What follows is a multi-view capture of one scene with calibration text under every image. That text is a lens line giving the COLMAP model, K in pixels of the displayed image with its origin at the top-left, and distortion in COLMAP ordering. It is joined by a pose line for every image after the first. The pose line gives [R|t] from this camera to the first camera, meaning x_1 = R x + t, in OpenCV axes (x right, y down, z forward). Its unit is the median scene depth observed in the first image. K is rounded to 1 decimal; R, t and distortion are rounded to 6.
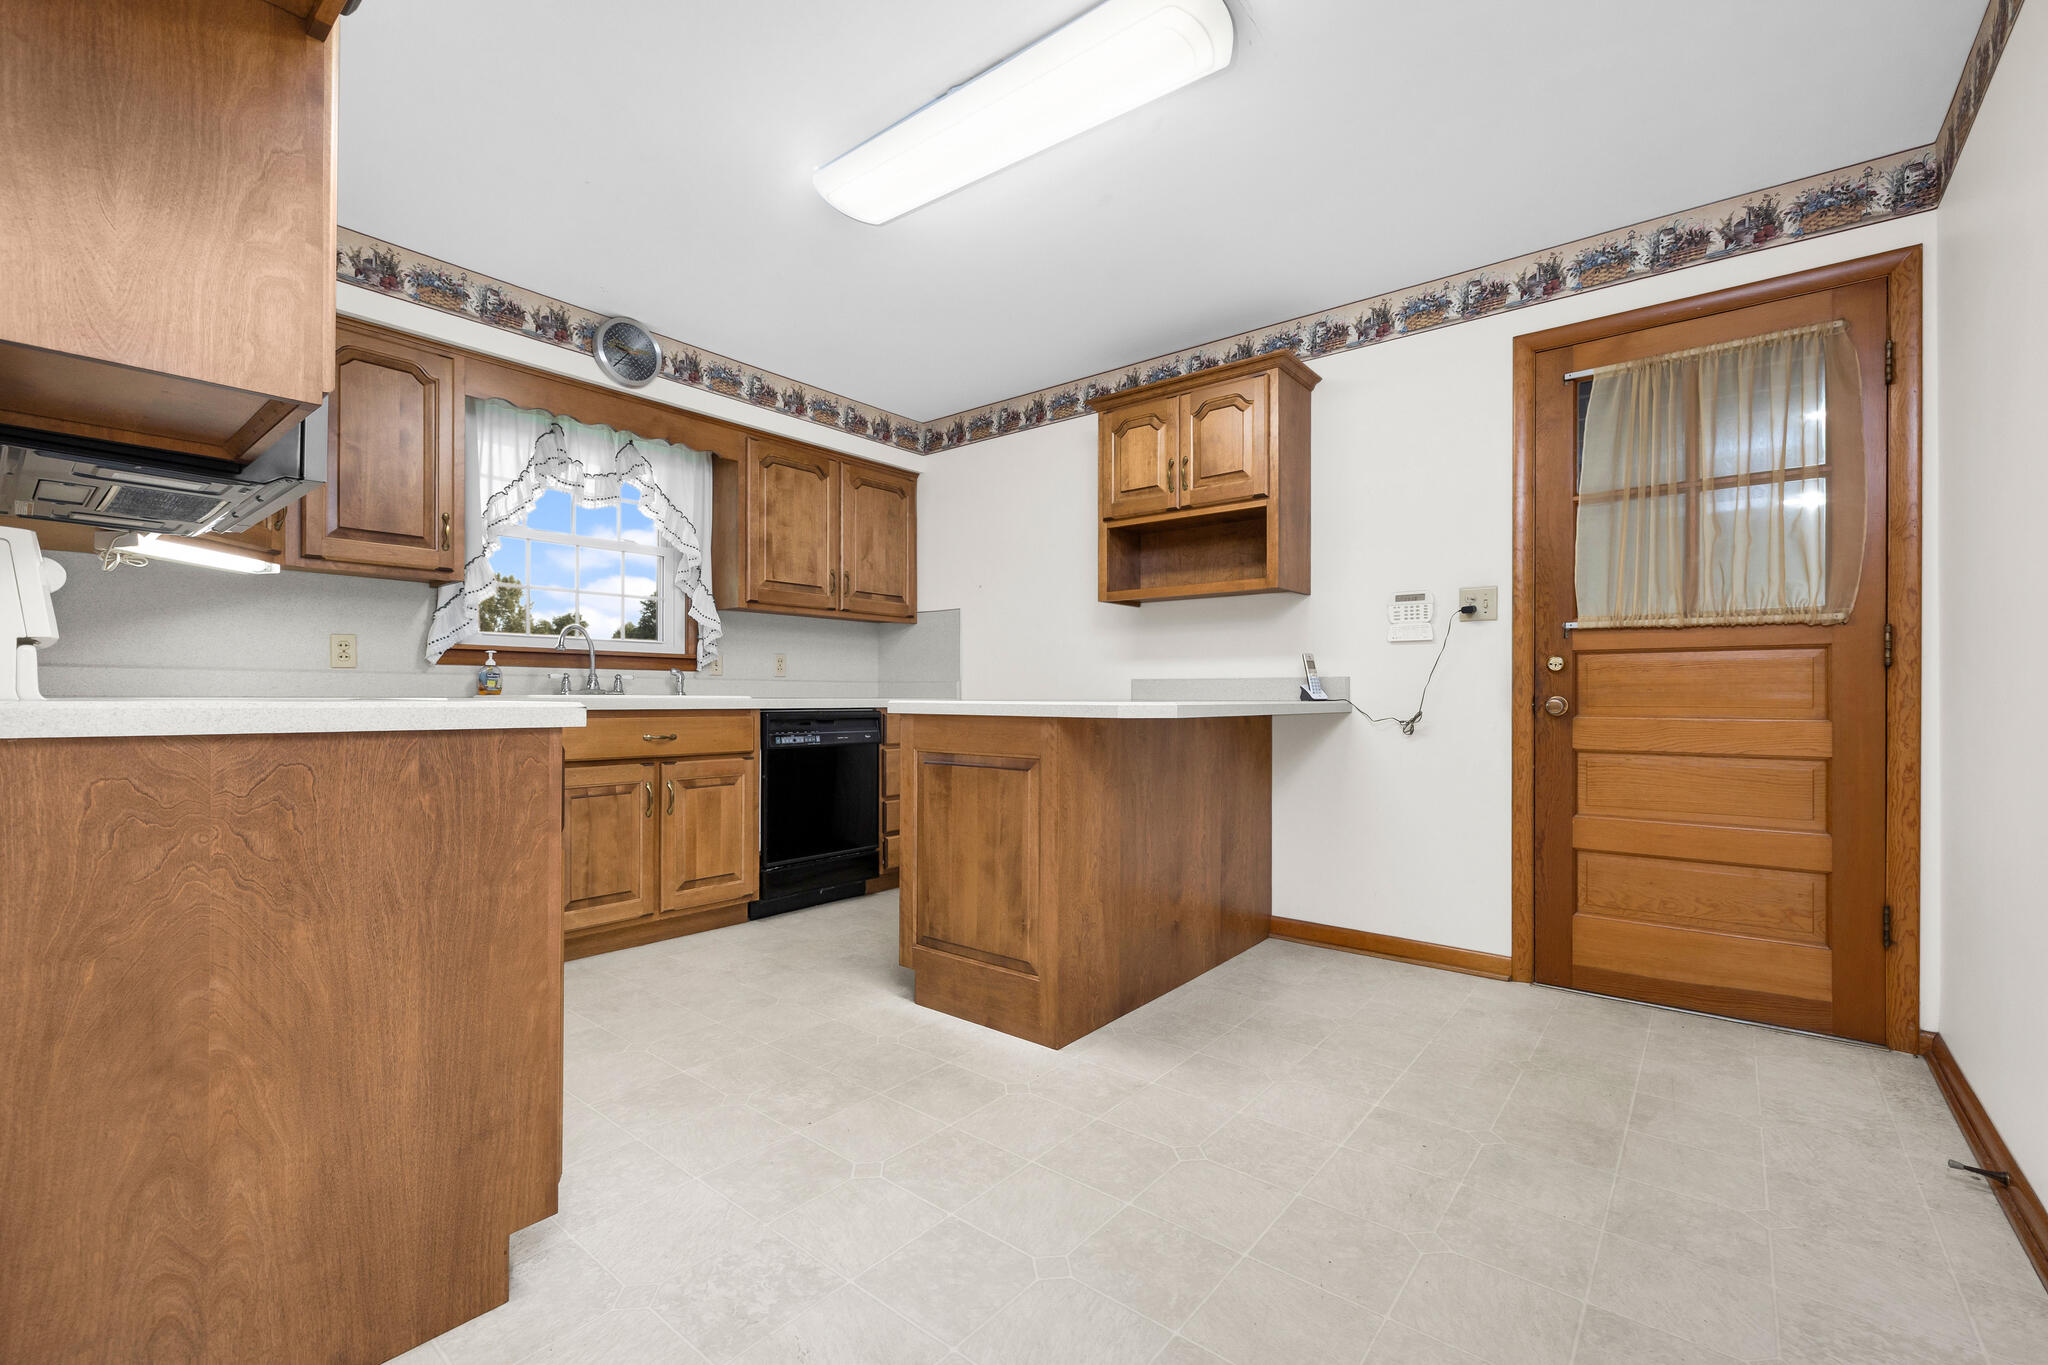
lens RADIAL K [[858.1, 0, 1026.5], [0, 858.1, 670.9], [0, 0, 1]] dist [-0.000353, -0.000002]
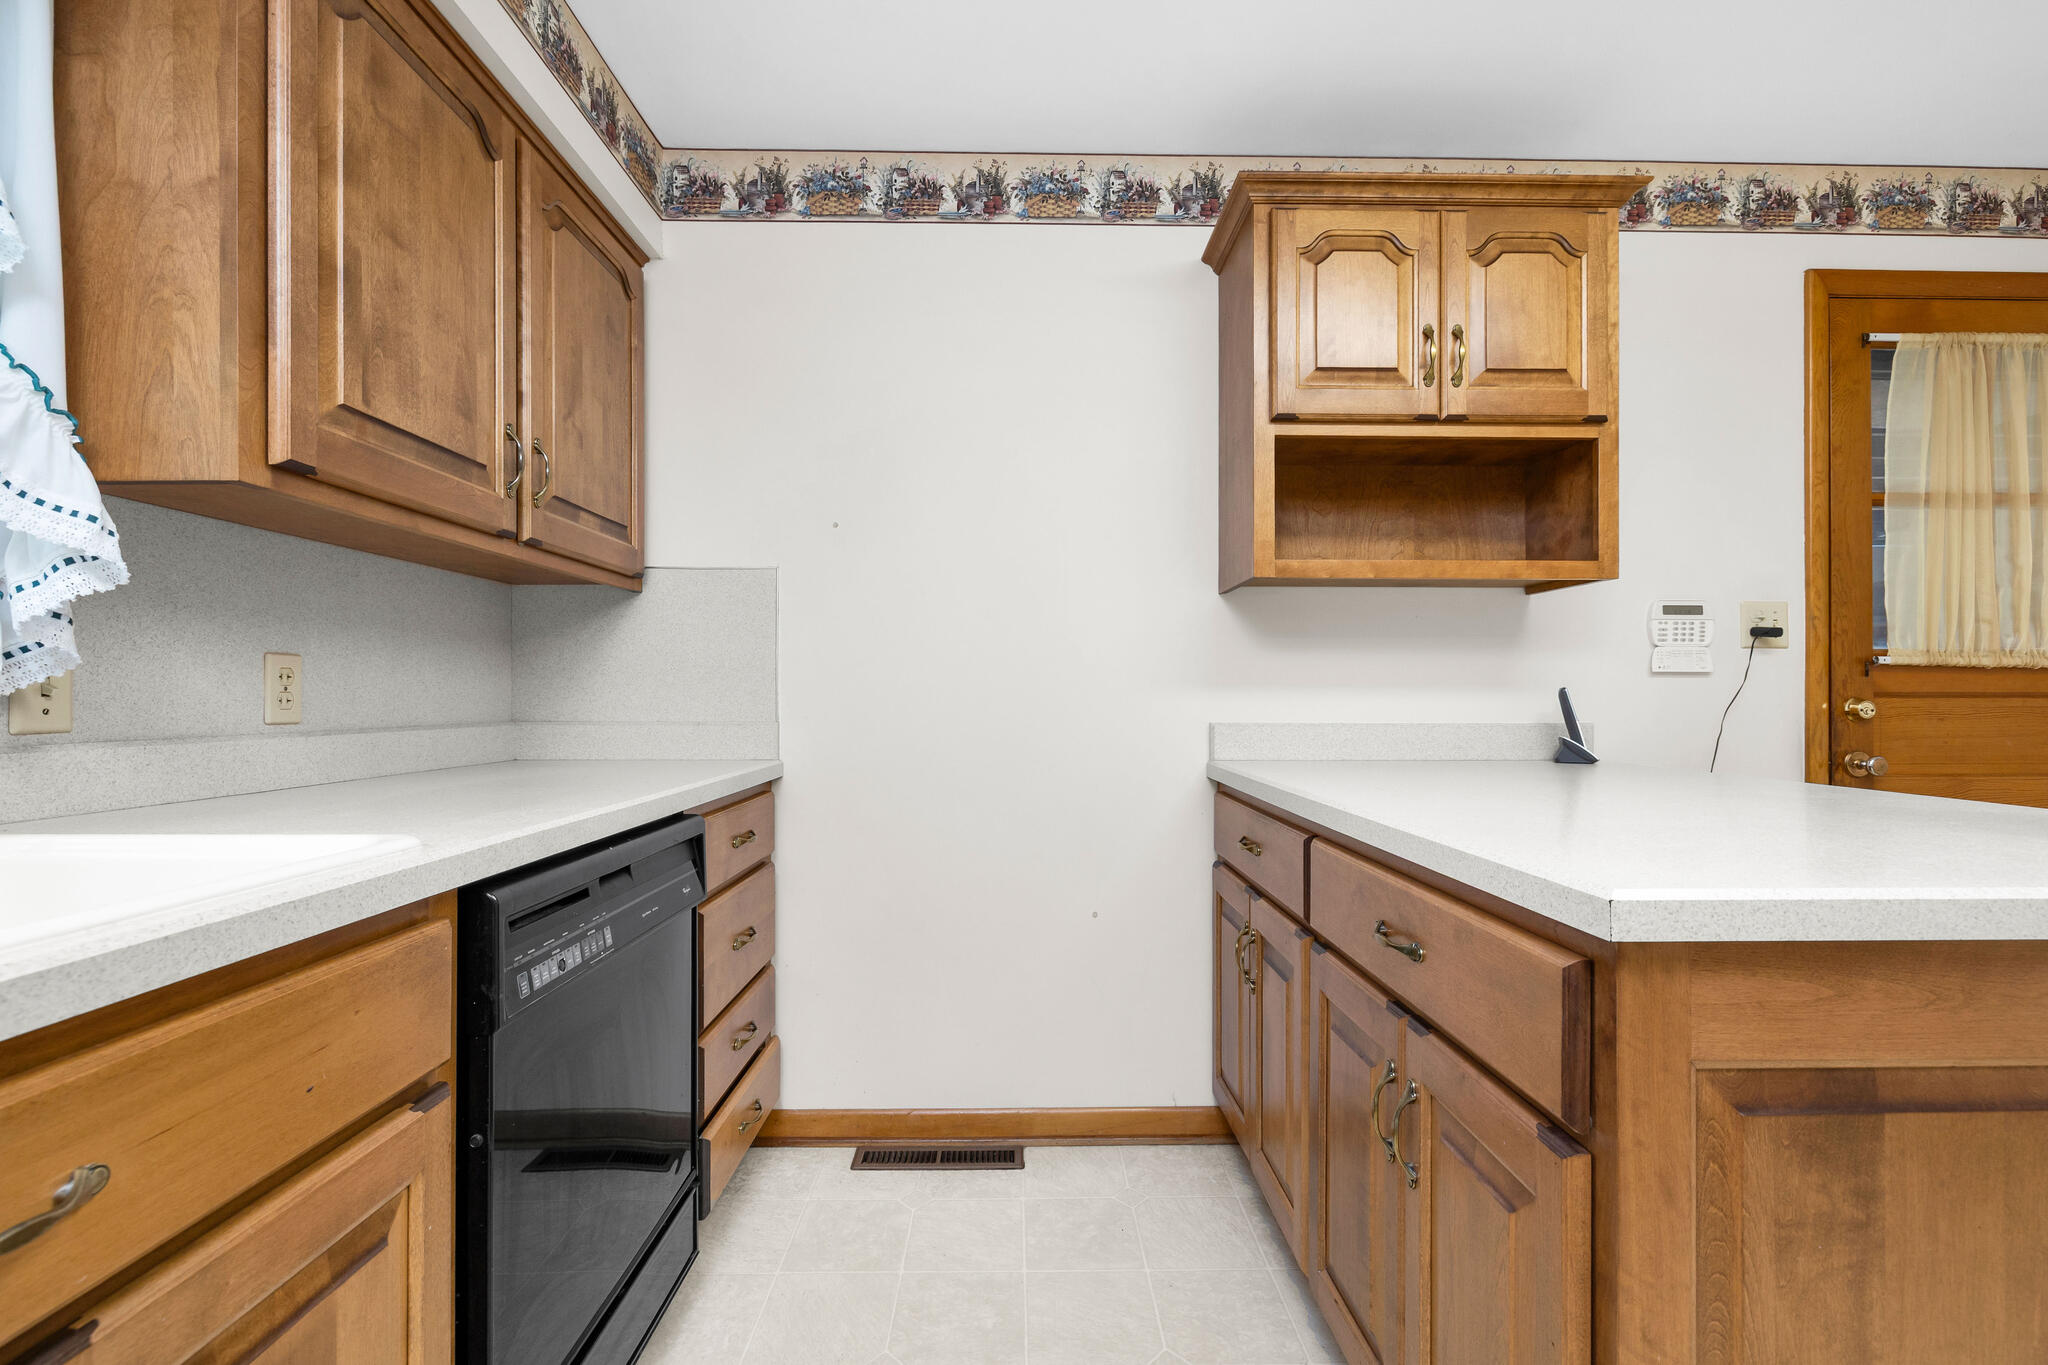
lens RADIAL K [[858.1, 0, 1026.5], [0, 858.1, 670.9], [0, 0, 1]] dist [-0.000353, -0.000002]
pose [[0.765644, 0.014344, 0.643105, -0.353246], [-0.017996, 0.999838, -0.000876, -0.023175], [-0.643013, -0.010903, 0.765778, 0.717313]]
